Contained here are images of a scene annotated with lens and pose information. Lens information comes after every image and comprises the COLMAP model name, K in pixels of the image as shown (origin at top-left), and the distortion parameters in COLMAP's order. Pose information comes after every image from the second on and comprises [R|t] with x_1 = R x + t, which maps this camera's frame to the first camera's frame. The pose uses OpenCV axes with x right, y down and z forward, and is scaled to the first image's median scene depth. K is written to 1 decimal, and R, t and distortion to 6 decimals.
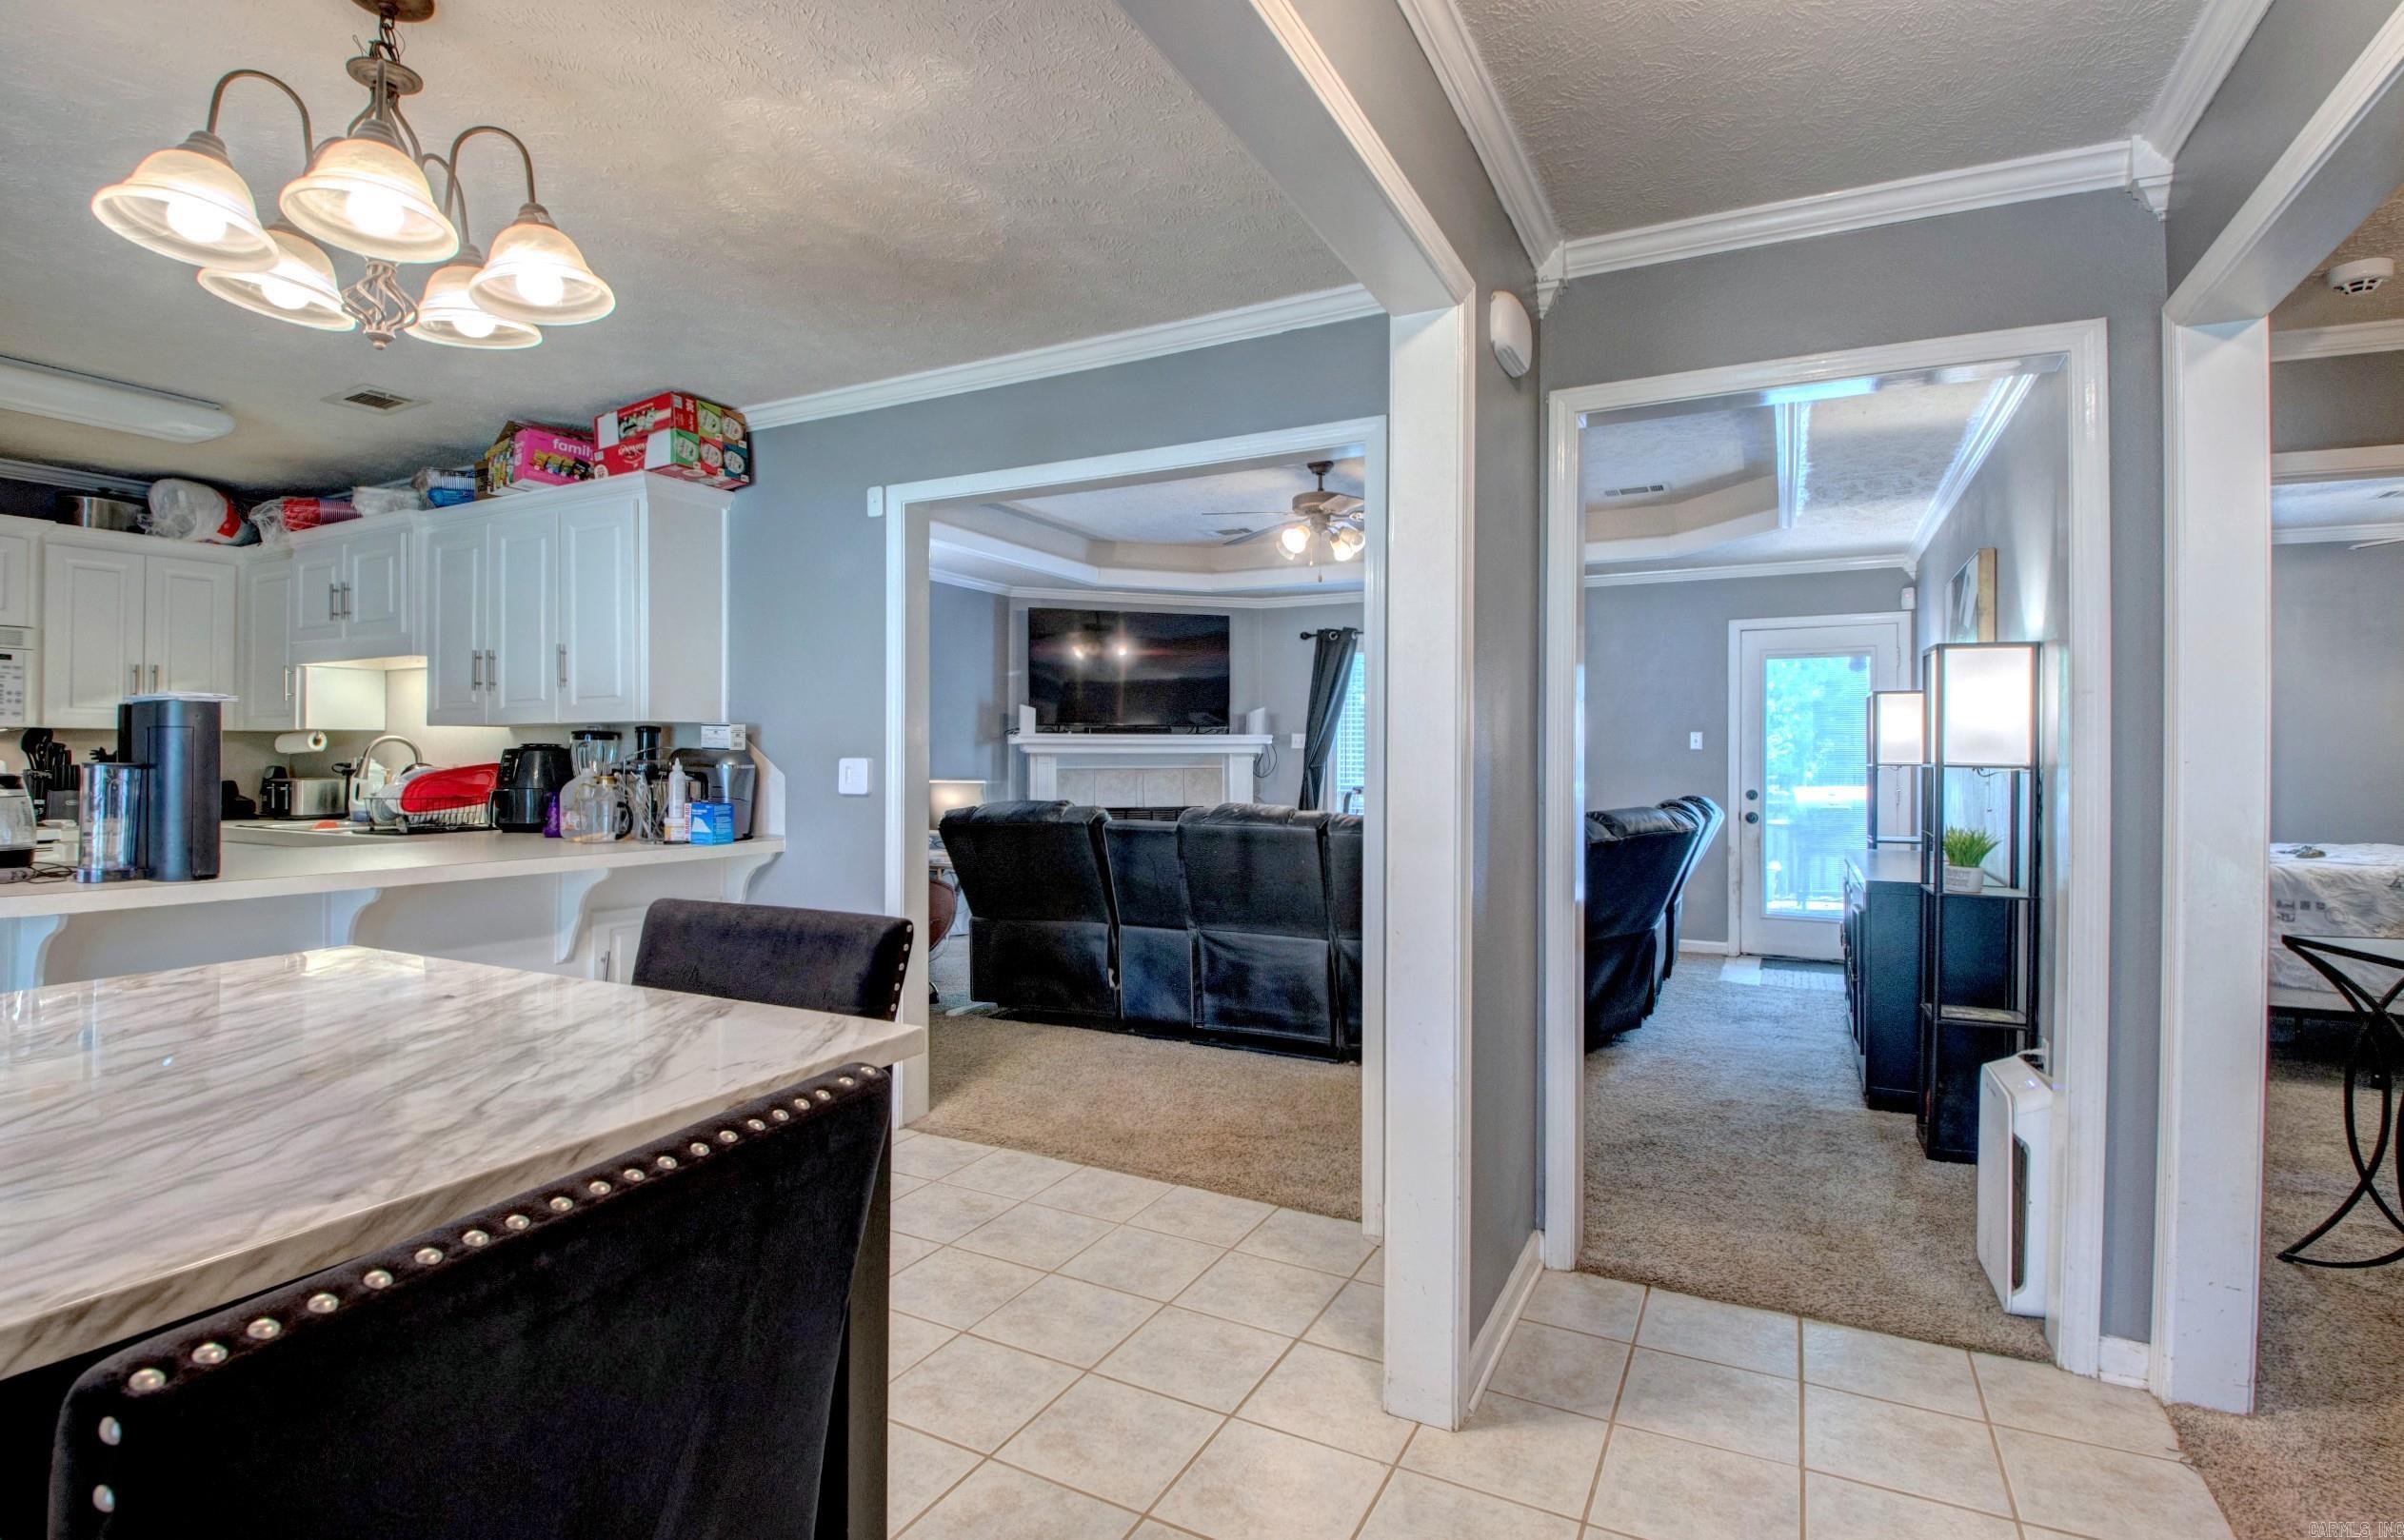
lens RADIAL K [[1127.7, 0, 1247.0], [0, 1127.7, 754.9], [0, 0, 1]] dist [-0.006911, -0.012504]
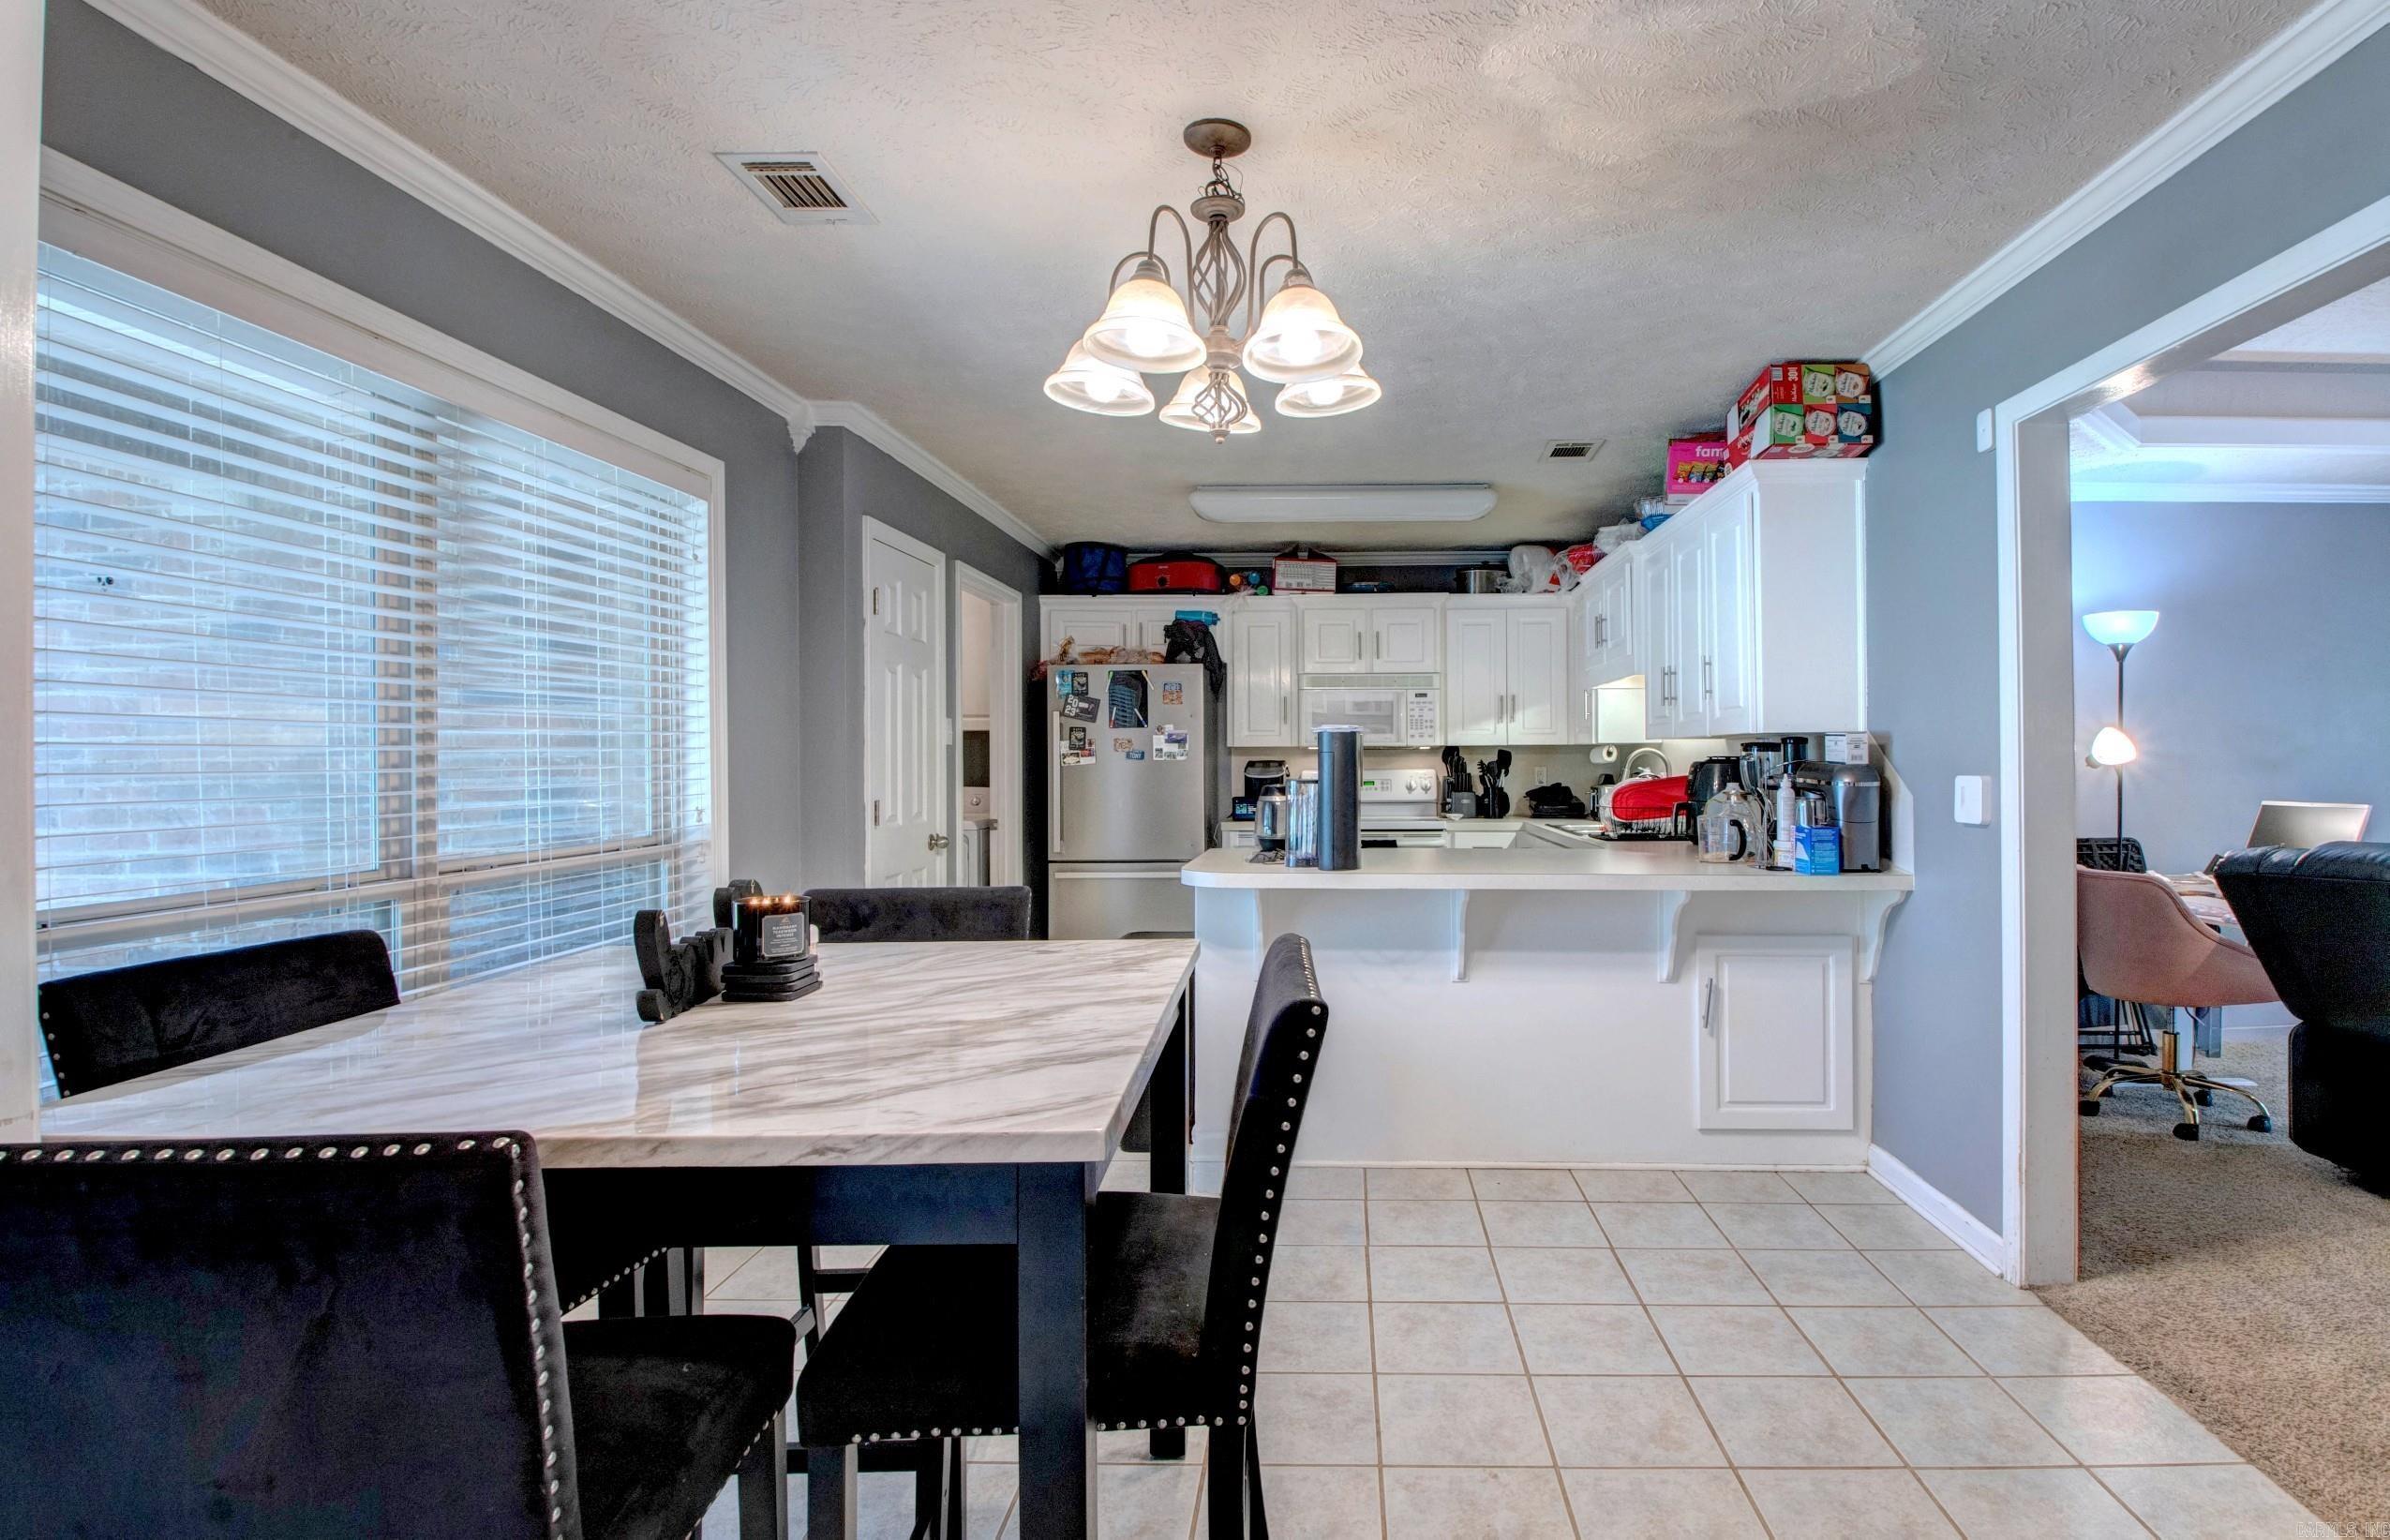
lens RADIAL K [[1182.0, 0, 1268.8], [0, 1182.0, 758.2], [0, 0, 1]] dist [-0.006217, -0.001586]
pose [[0.401396, -0.003184, -0.915899, 0.175373], [0.006936, 0.999976, -0.000436, -0.011331], [0.915879, -0.006178, 0.401408, 0.235803]]
